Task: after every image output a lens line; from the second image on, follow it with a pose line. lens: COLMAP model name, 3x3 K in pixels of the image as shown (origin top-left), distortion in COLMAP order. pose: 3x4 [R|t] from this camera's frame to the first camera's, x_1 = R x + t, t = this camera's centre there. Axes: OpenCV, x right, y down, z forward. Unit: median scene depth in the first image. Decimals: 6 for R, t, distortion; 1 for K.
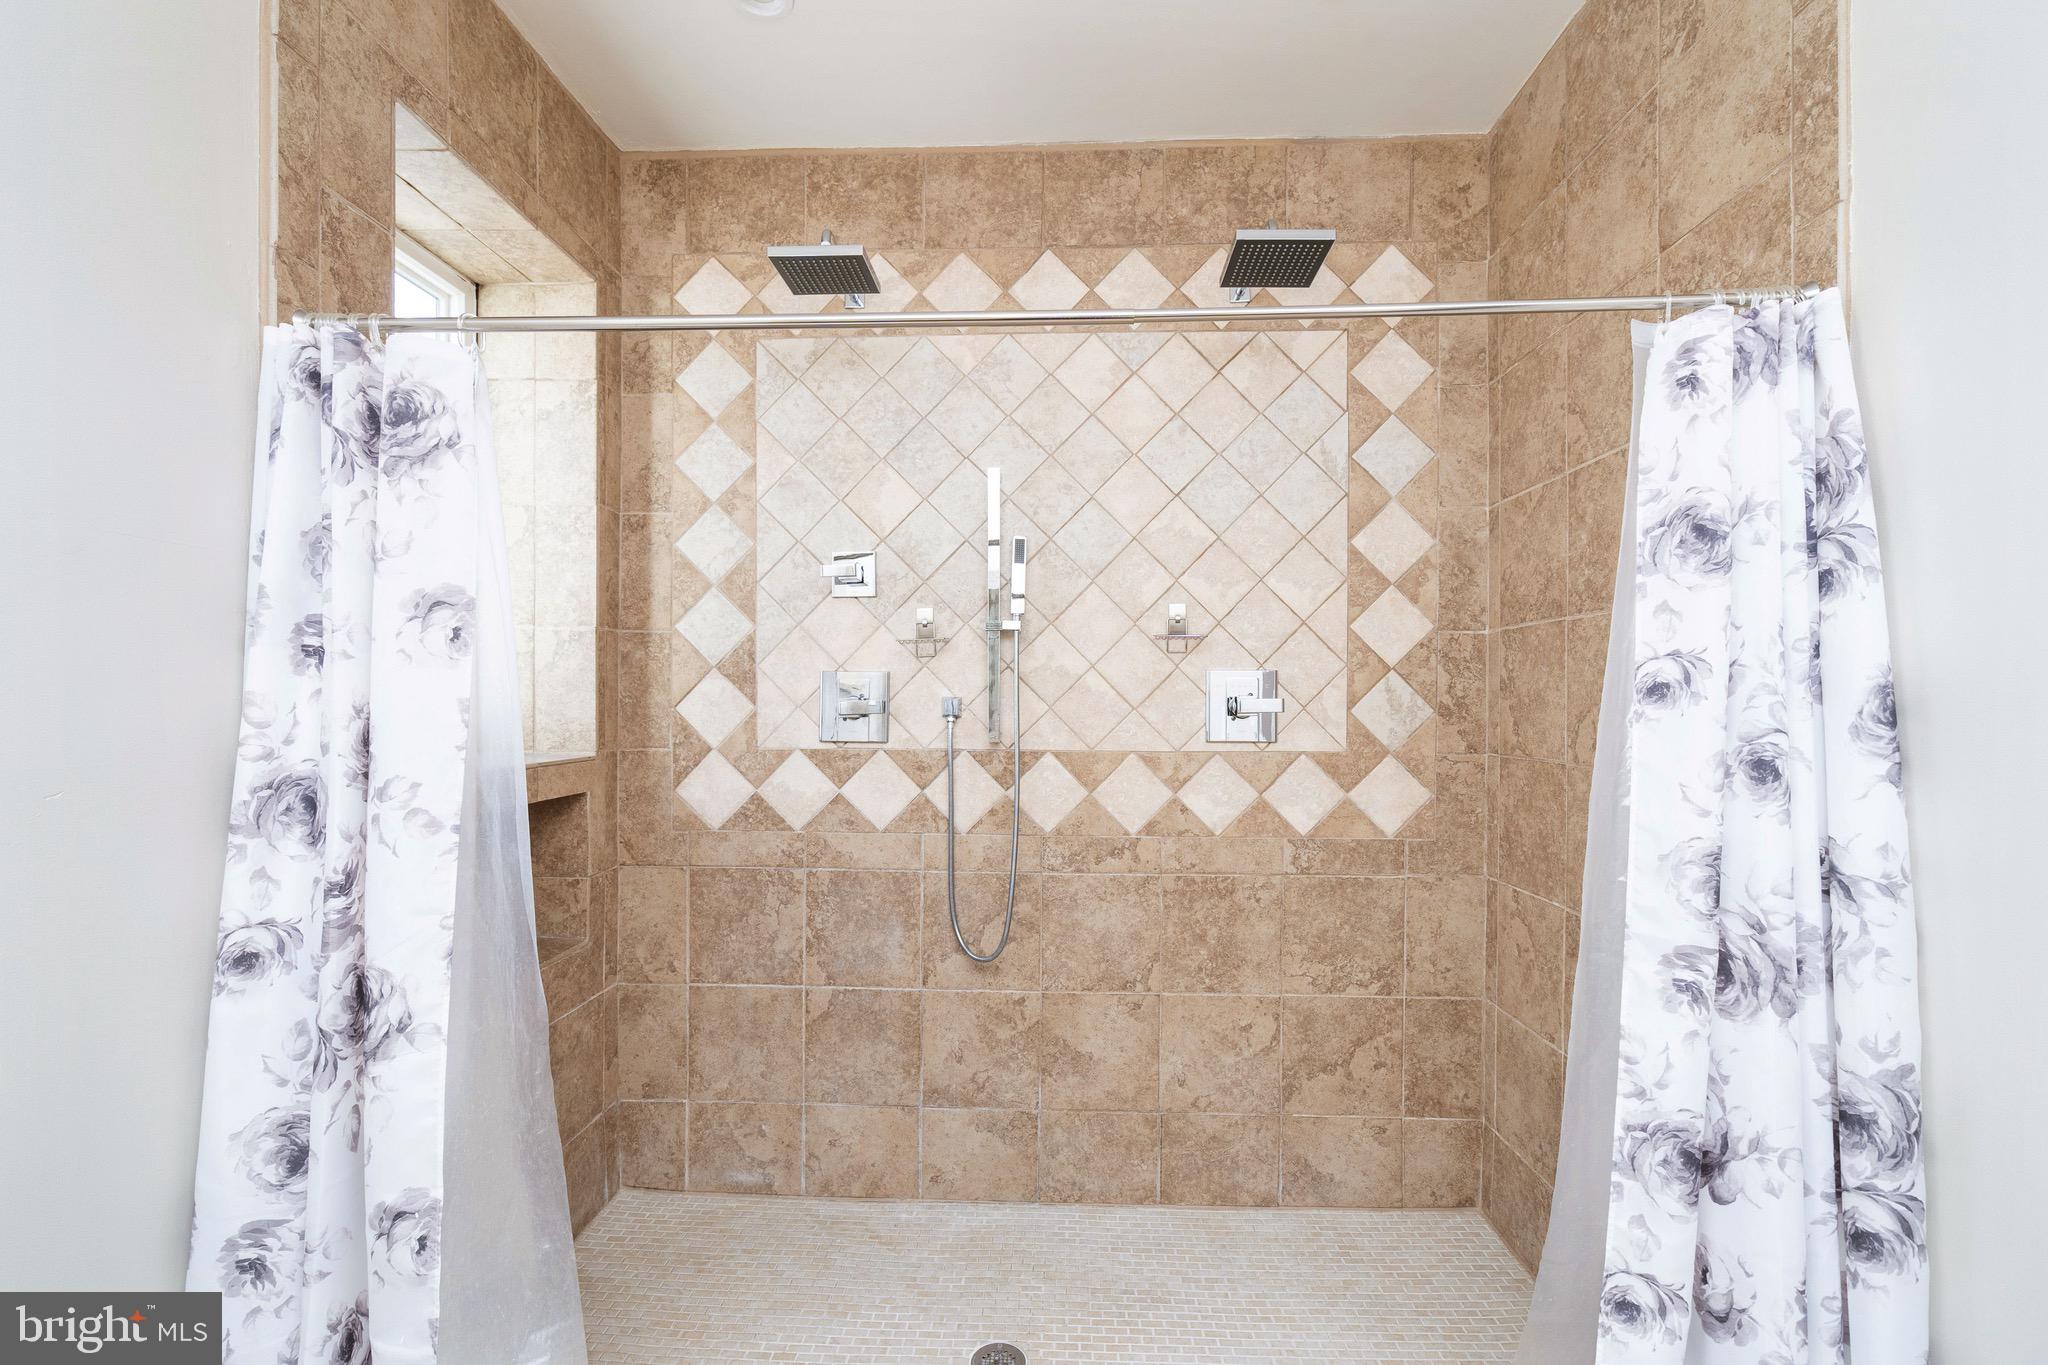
lens RADIAL K [[938.3, 0, 1036.2], [0, 938.3, 702.8], [0, 0, 1]] dist [-0.007383, 0.005830]
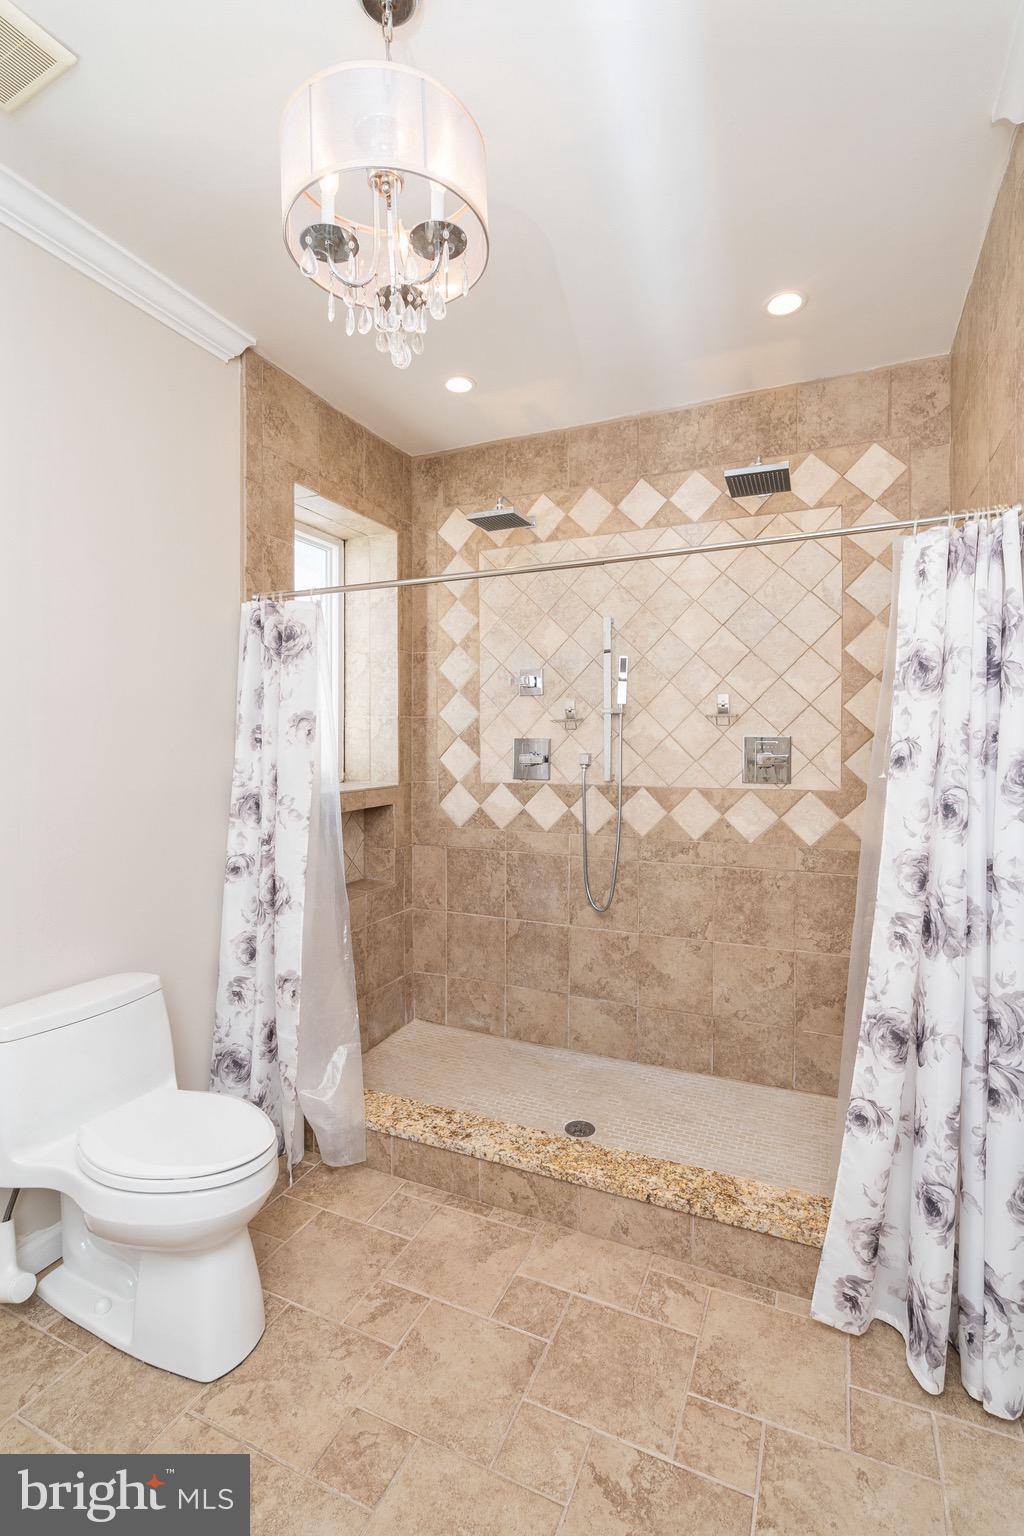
lens RADIAL K [[703.7, 0, 515.4], [0, 703.7, 747.3], [0, 0, 1]] dist [-0.007383, 0.005830]
pose [[0.930515, -0.001511, -0.366252, 0.259011], [0.003909, 0.999976, 0.005807, -0.025414], [0.366234, -0.006835, 0.930498, -0.221128]]
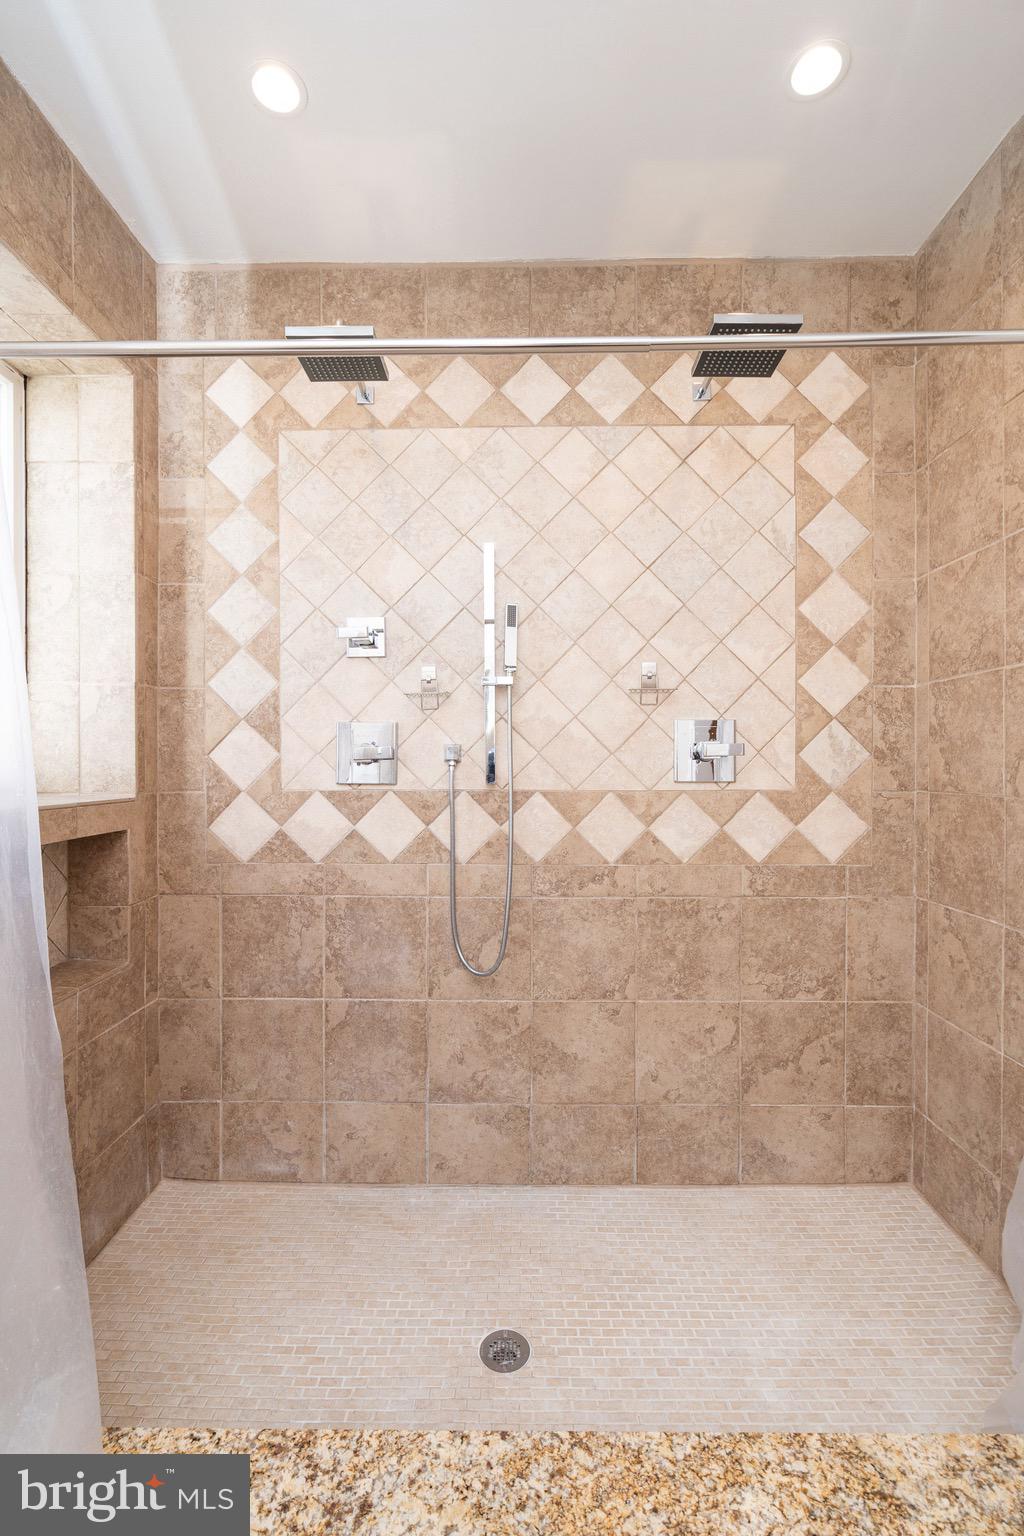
lens RADIAL K [[703.7, 0, 520.7], [0, 703.7, 765.5], [0, 0, 1]] dist [-0.007383, 0.005830]
pose [[0.999614, -0.005230, 0.027284, -0.031034], [0.005189, 0.999985, 0.001569, 0.018861], [-0.027292, -0.001427, 0.999626, 0.143052]]
